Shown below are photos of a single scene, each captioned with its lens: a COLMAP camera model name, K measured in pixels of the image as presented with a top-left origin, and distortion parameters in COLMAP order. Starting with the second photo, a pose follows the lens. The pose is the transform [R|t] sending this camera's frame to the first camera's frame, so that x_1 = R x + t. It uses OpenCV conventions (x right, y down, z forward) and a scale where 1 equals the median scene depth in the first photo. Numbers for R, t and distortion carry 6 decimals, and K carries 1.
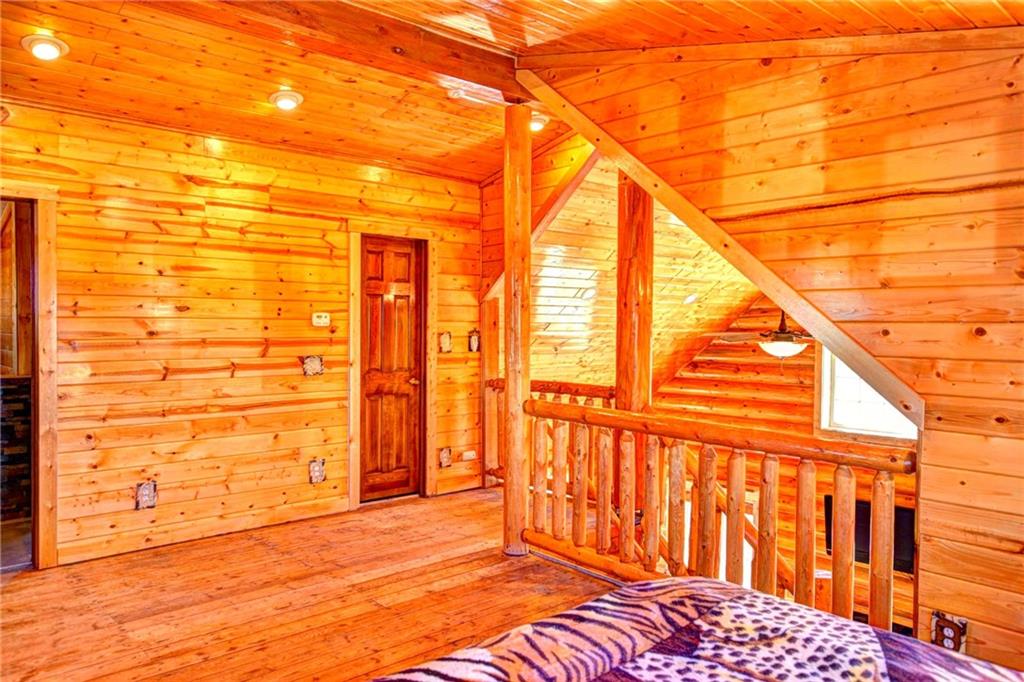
lens RADIAL K [[740.9, 0, 512.2], [0, 740.9, 339.9], [0, 0, 1]] dist [0.007327, 0.004394]
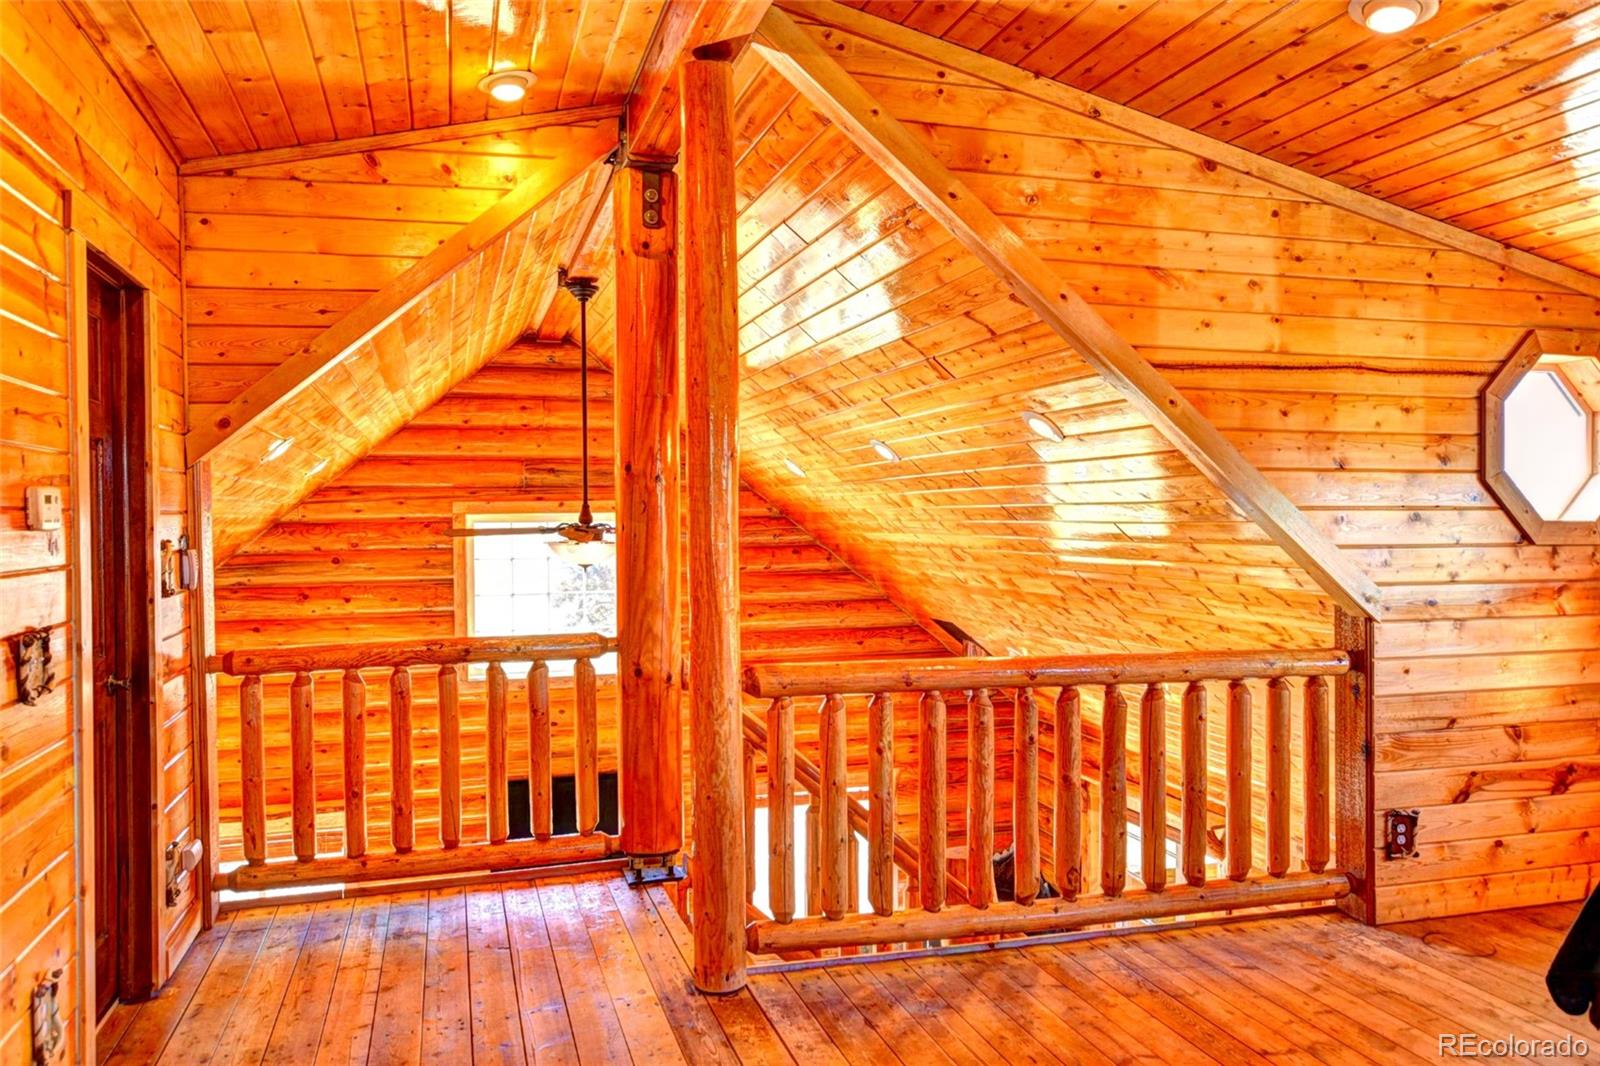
lens RADIAL K [[1158.2, 0, 796.6], [0, 1158.2, 537.6], [0, 0, 1]] dist [-0.012075, 0.025789]
pose [[0.436693, -0.027078, 0.899203, -0.615847], [0.026879, 0.999493, 0.017045, -0.017773], [-0.899209, 0.016726, 0.437199, 0.585597]]
